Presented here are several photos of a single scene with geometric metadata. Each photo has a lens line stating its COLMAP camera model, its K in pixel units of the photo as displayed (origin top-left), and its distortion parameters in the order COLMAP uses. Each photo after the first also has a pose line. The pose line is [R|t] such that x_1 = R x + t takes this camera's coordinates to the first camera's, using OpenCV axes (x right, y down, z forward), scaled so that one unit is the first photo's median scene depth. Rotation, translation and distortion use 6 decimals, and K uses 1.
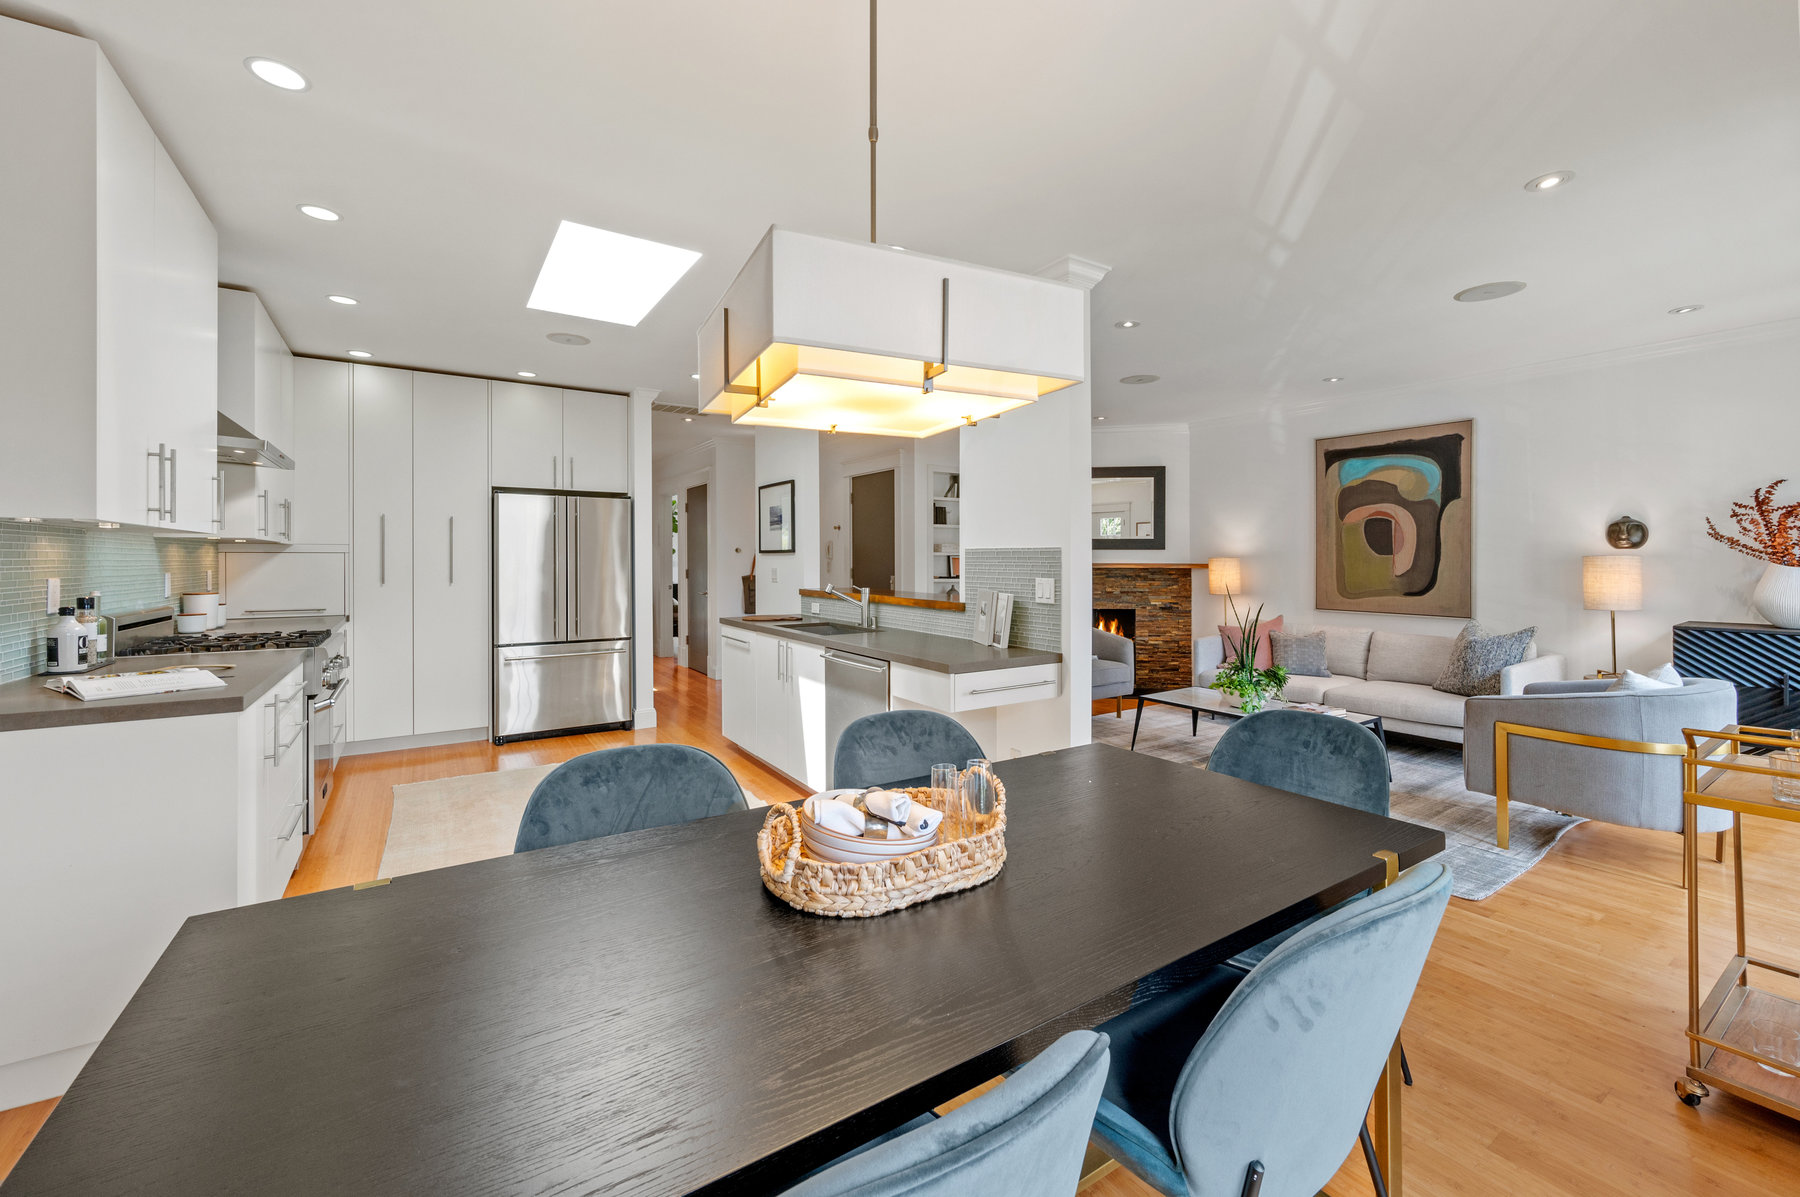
lens RADIAL K [[743.0, 0, 923.7], [0, 743.0, 553.9], [0, 0, 1]] dist [0.000427, 0.000846]
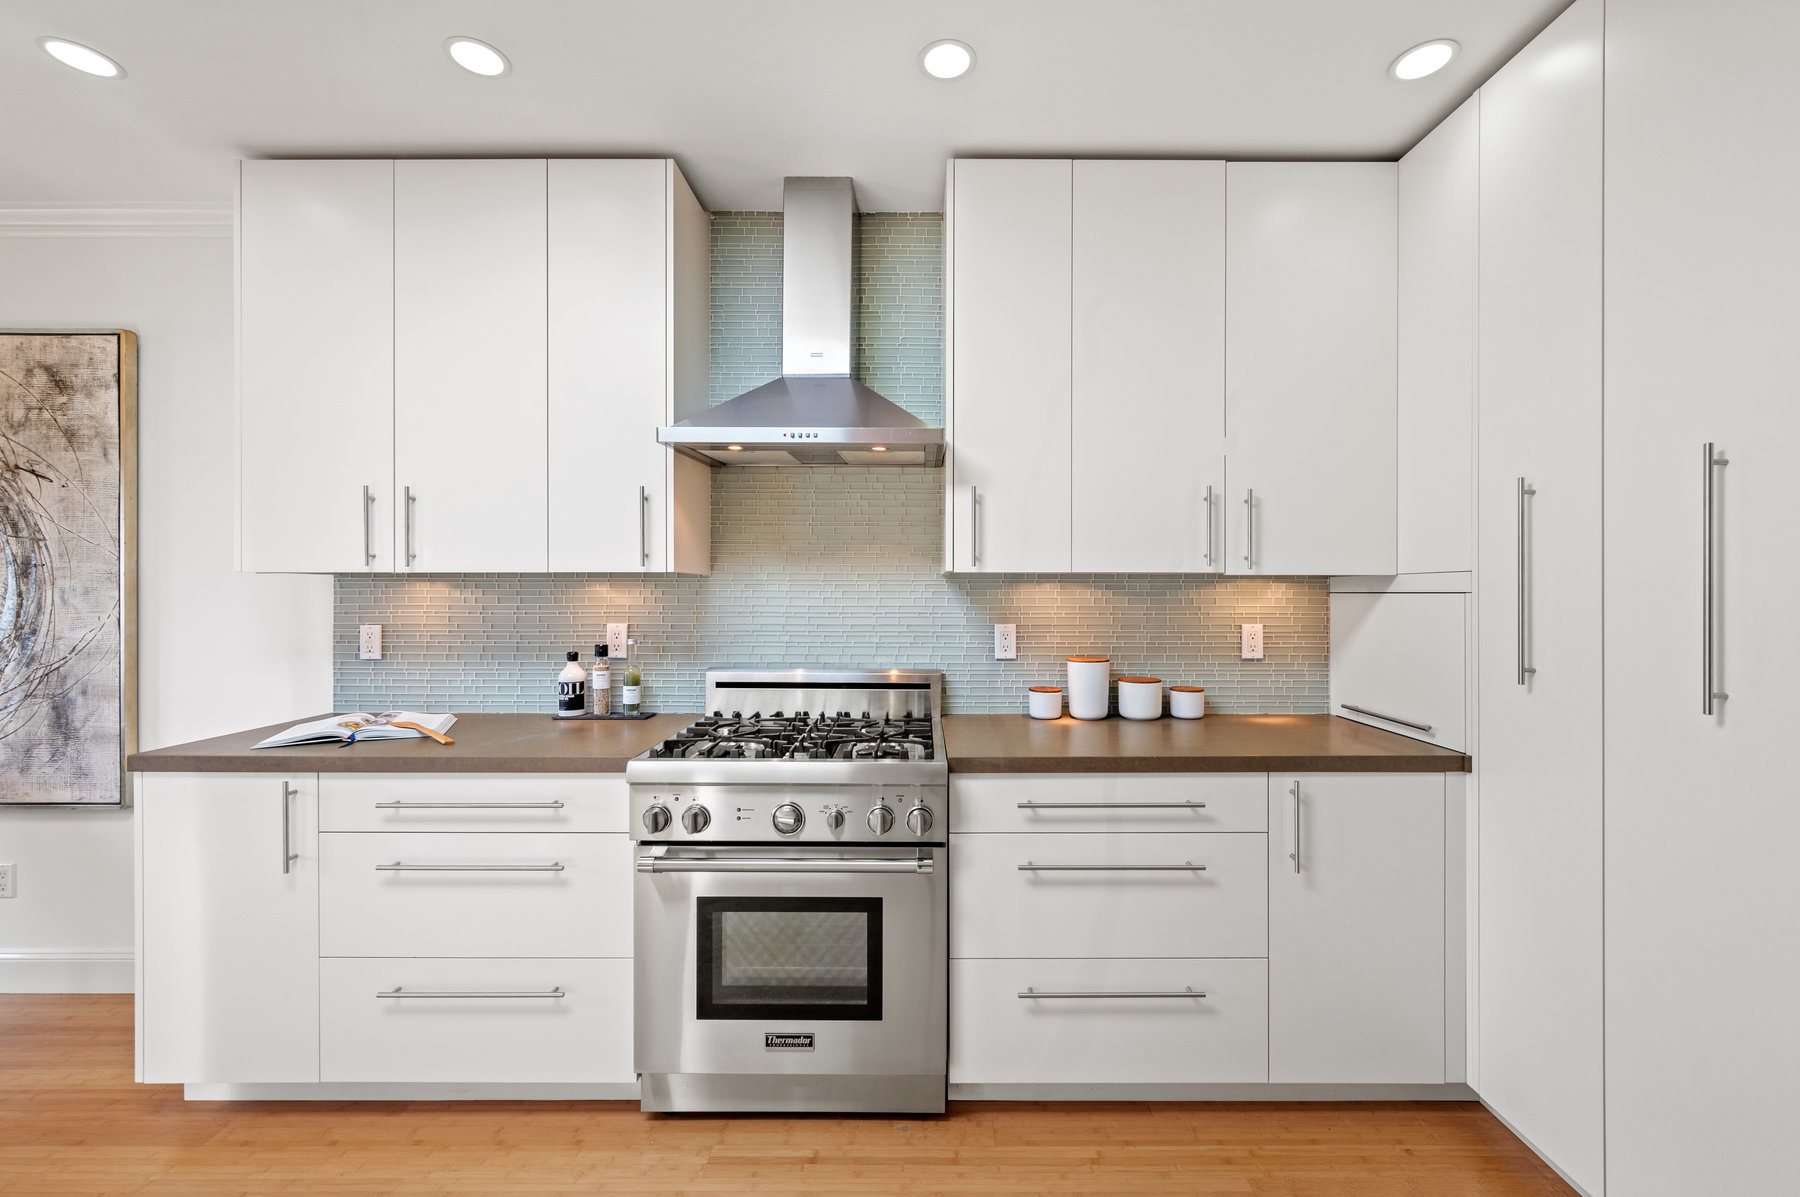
lens RADIAL K [[743.0, 0, 916.6], [0, 743.0, 589.4], [0, 0, 1]] dist [0.000427, 0.000846]
pose [[-0.565693, -0.001752, -0.824614, -0.254861], [0.004562, 0.999976, -0.005254, -0.002154], [0.824604, -0.006734, -0.565671, 0.834767]]
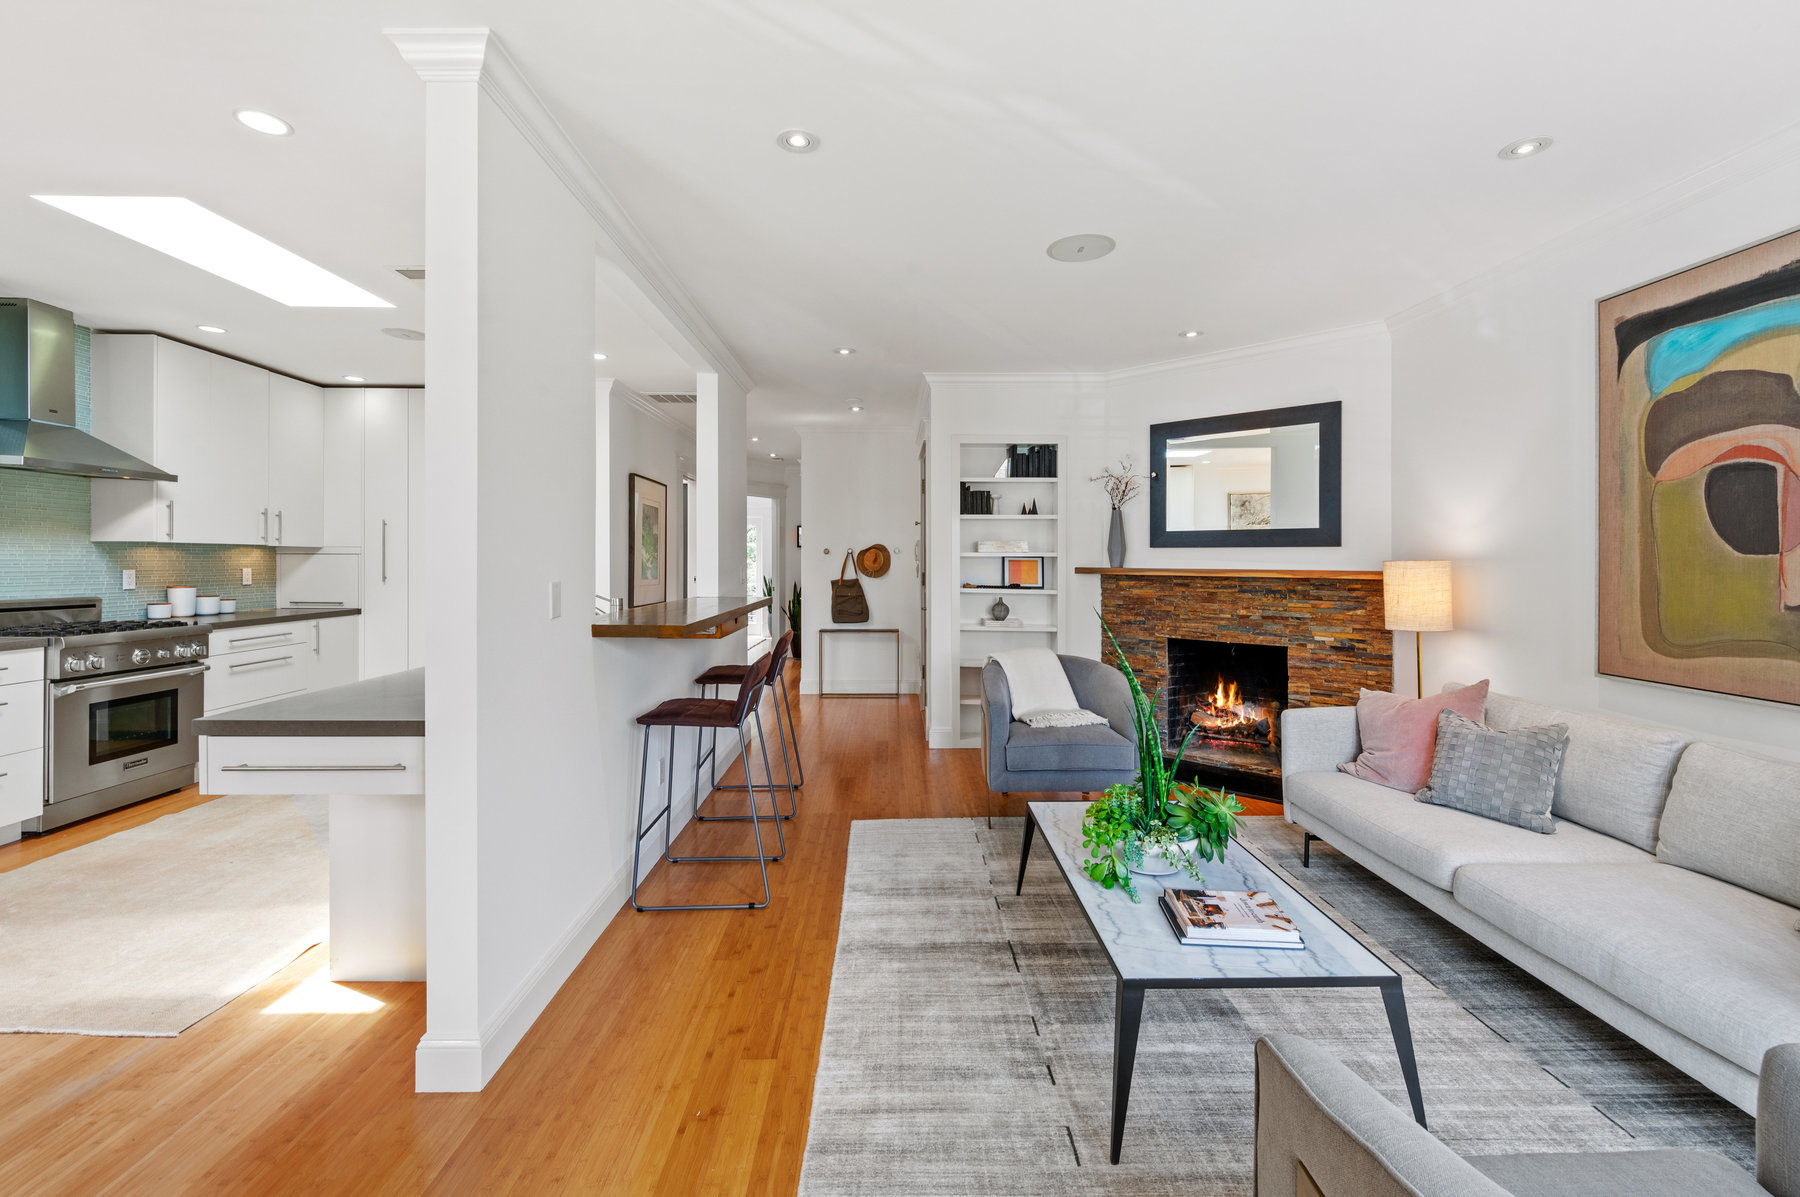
lens RADIAL K [[768.1, 0, 910.6], [0, 768.1, 566.0], [0, 0, 1]] dist [-0.004687, -0.000089]
pose [[0.832822, 0.005904, -0.553510, 0.485438], [0.000292, 0.999938, 0.011106, 0.003421], [0.553541, -0.009411, 0.832769, 0.418532]]
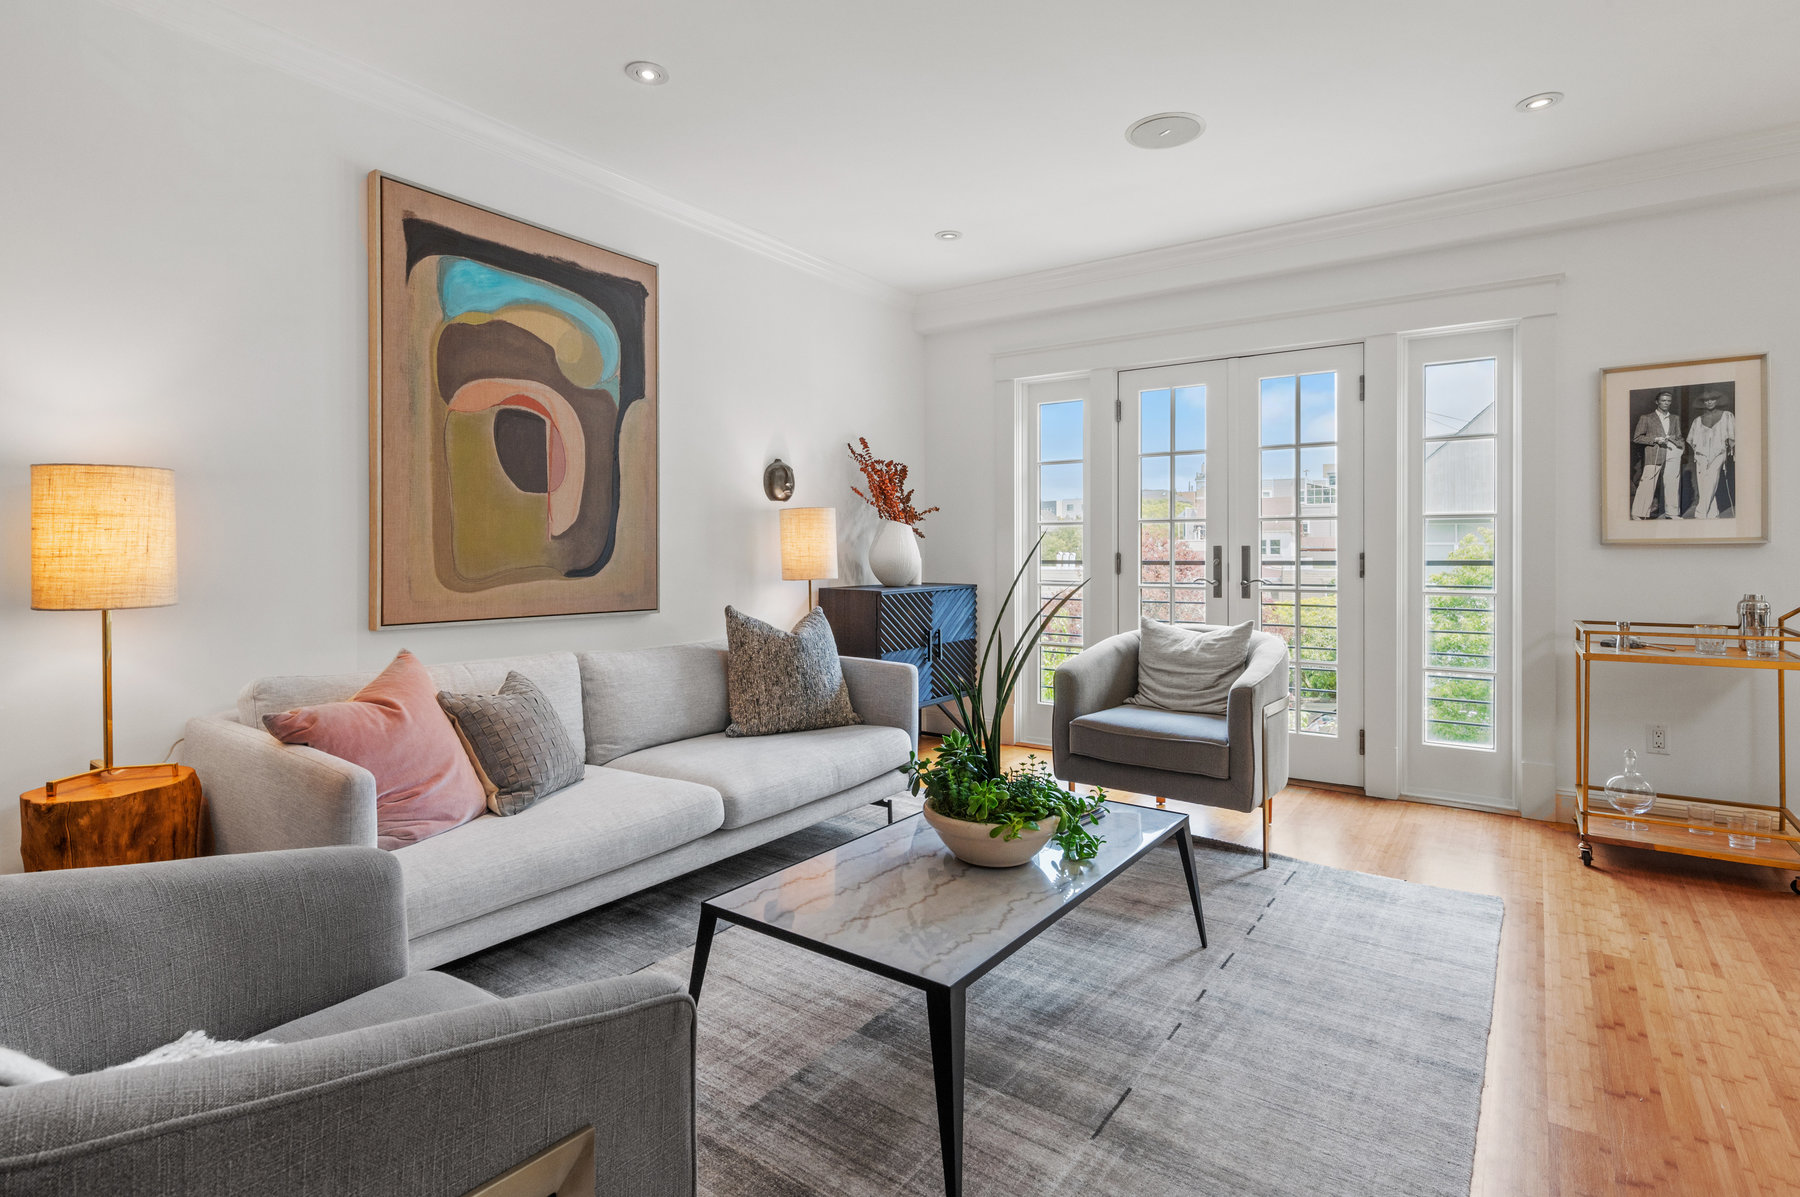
lens RADIAL K [[890.9, 0, 911.1], [0, 890.9, 549.6], [0, 0, 1]] dist [-0.005264, 0.001729]
pose [[-0.349483, 0.003217, 0.936937, 0.018036], [-0.003490, 0.999983, -0.004735, 0.040658], [-0.936936, -0.004924, -0.349466, 1.005790]]
